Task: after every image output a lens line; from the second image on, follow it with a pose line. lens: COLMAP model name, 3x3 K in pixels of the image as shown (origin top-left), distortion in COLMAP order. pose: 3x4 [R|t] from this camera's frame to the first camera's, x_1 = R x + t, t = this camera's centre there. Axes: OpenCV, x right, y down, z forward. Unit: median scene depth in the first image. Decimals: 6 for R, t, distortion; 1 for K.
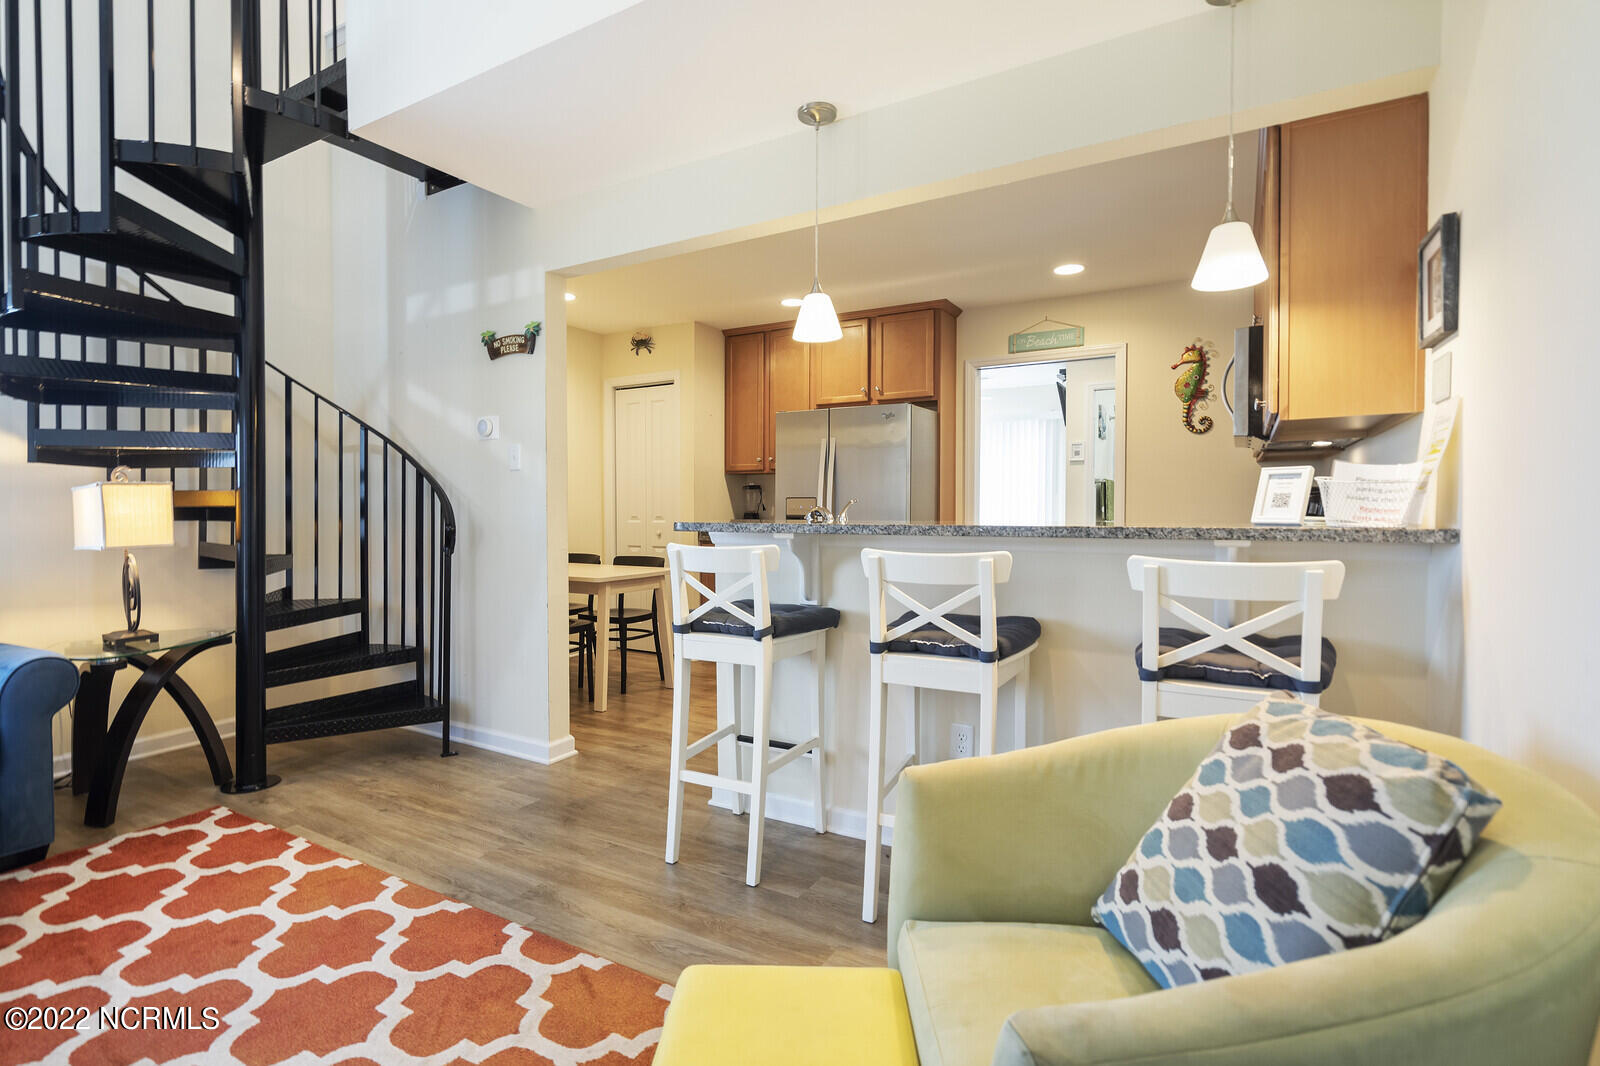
lens RADIAL K [[779.8, 0, 757.6], [0, 779.8, 503.1], [0, 0, 1]] dist [0.002570, 0.002897]
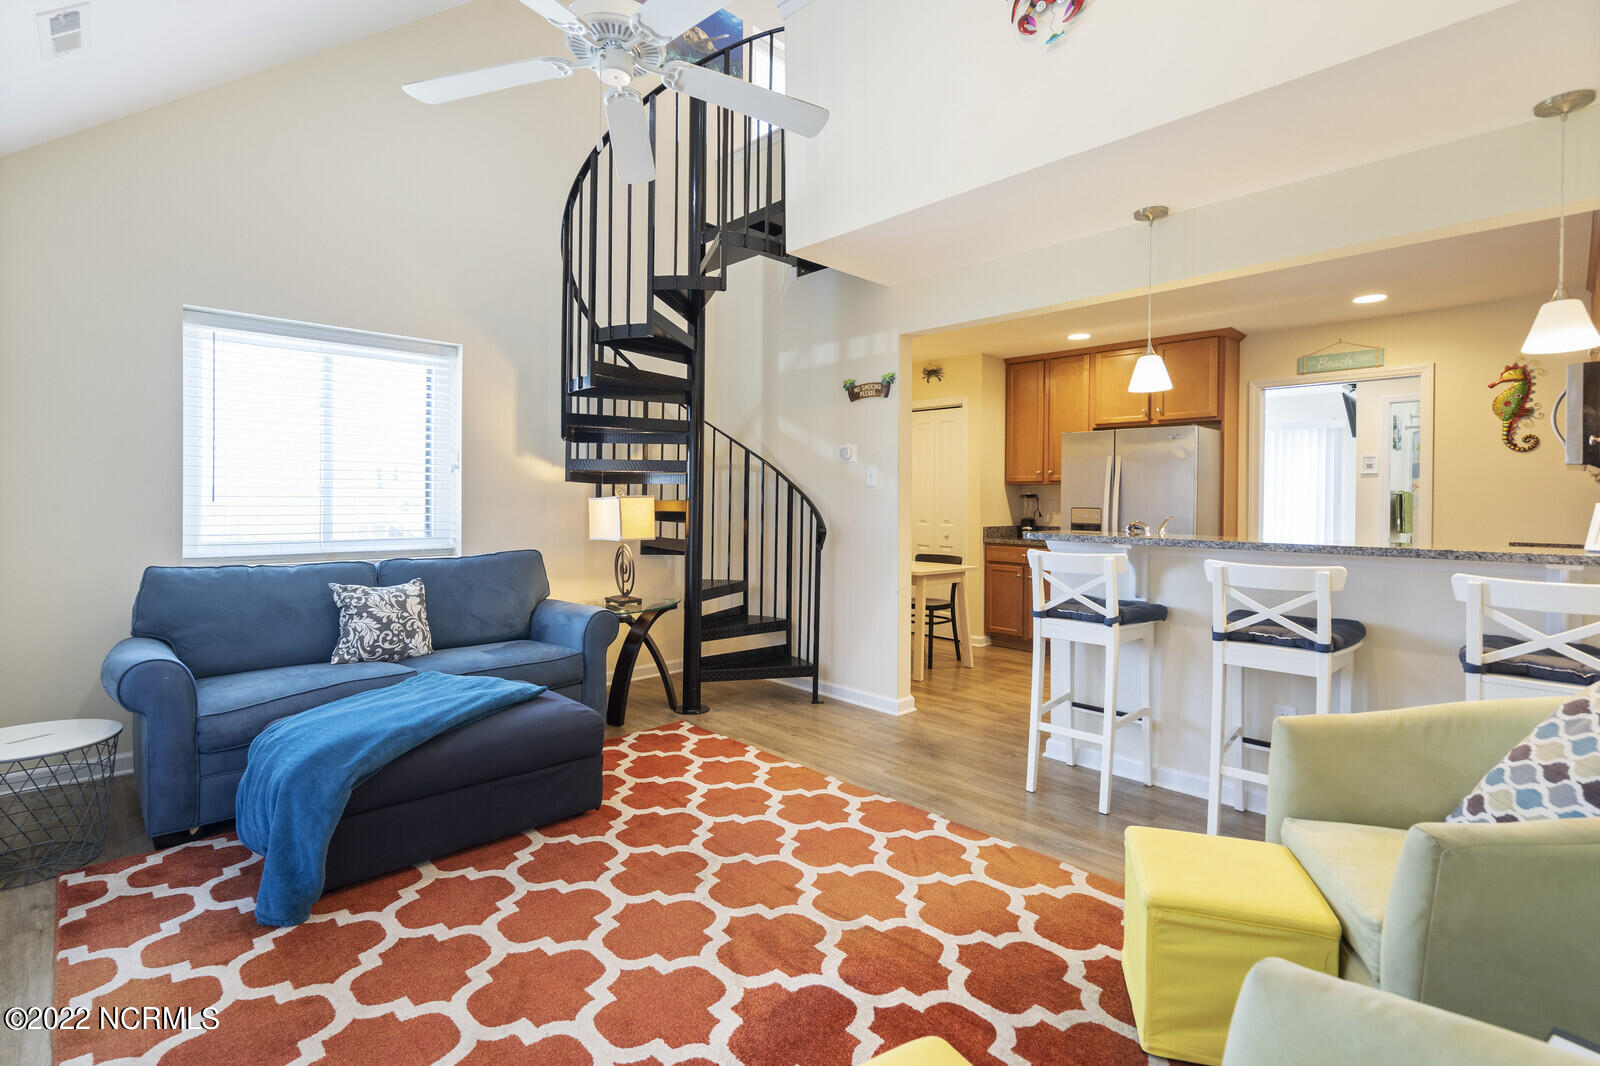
lens RADIAL K [[747.6, 0, 762.2], [0, 747.6, 486.5], [0, 0, 1]] dist [-0.007462, 0.007243]
pose [[0.962426, 0.008794, -0.271402, -0.157957], [-0.013460, 0.999792, -0.015336, -0.022866], [0.271211, 0.018413, 0.962344, -0.262467]]
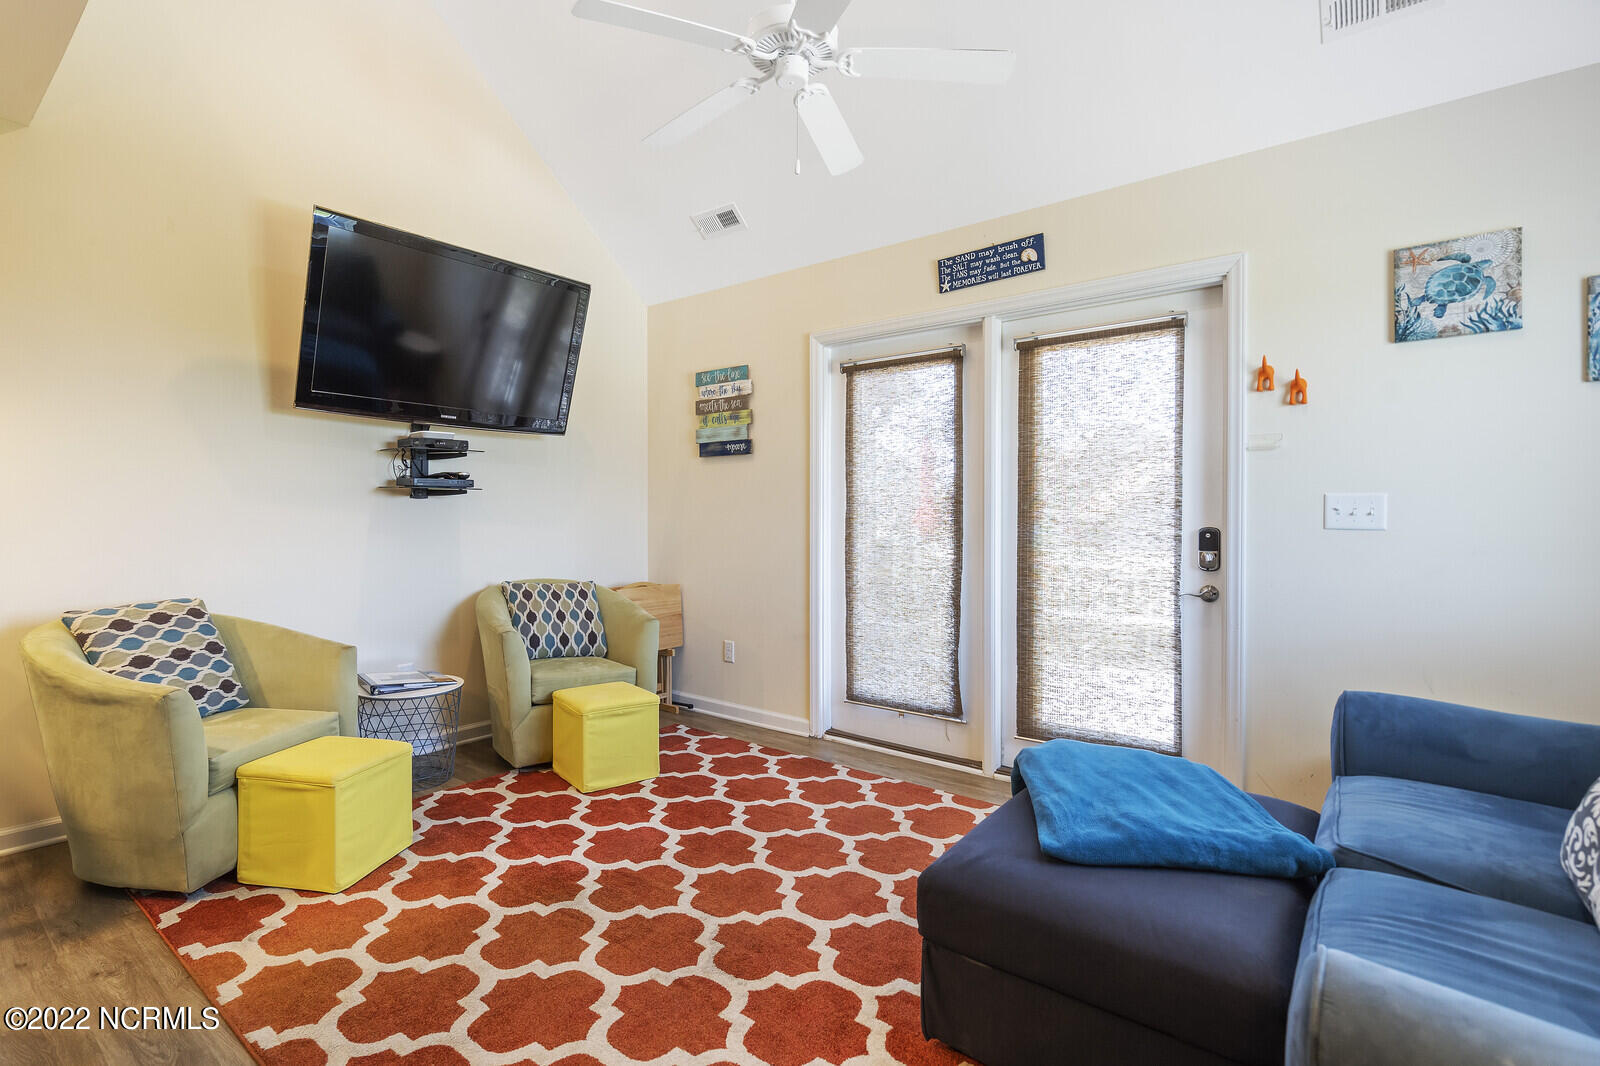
lens RADIAL K [[747.6, 0, 795.5], [0, 747.6, 511.8], [0, 0, 1]] dist [-0.007462, 0.007243]
pose [[-0.992768, -0.002025, 0.120028, -0.533956], [-0.002811, 0.999976, -0.006375, 0.001005], [-0.120012, -0.006667, -0.992750, 1.029184]]
